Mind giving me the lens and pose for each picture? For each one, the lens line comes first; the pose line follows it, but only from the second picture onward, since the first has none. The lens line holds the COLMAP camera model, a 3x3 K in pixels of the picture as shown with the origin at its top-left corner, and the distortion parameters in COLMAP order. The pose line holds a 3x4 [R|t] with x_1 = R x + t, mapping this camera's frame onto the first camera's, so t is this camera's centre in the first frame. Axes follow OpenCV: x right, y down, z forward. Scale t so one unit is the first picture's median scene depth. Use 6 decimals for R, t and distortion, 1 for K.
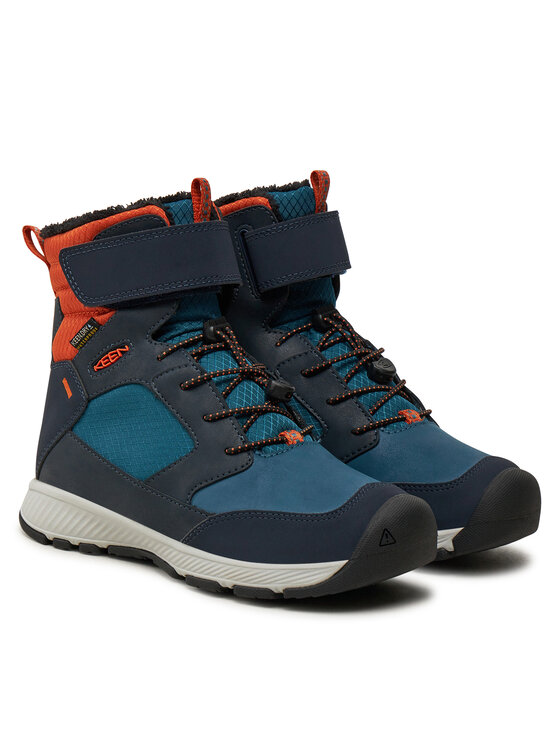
lens RADIAL K [[2216.2, 0, 279.5], [0, 2216.2, 372.9], [0, 0, 1]] dist [-0.318877, 0.000000]
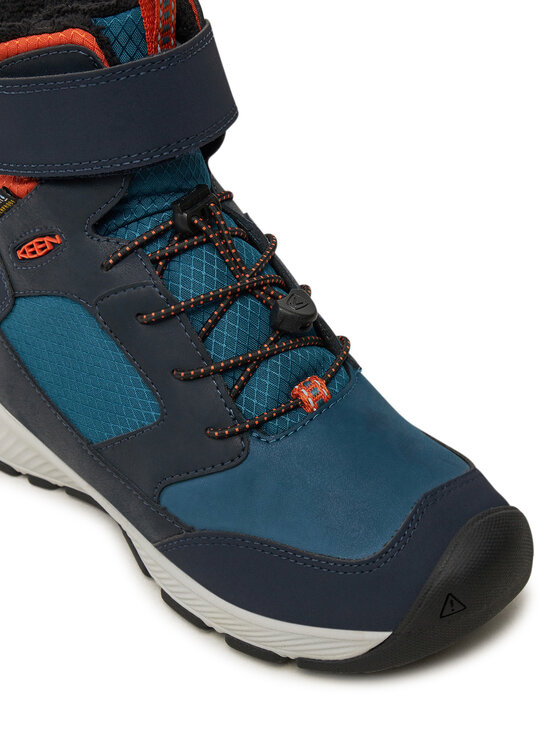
lens RADIAL K [[1496.2, 0, 281.2], [0, 1496.2, 372.7], [0, 0, 1]] dist [-0.159043, 0.000000]
pose [[0.997146, 0.002653, -0.075454, 0.029488], [0.031309, 0.894873, 0.445222, -0.169438], [0.068703, -0.446313, 0.892236, 0.599903]]
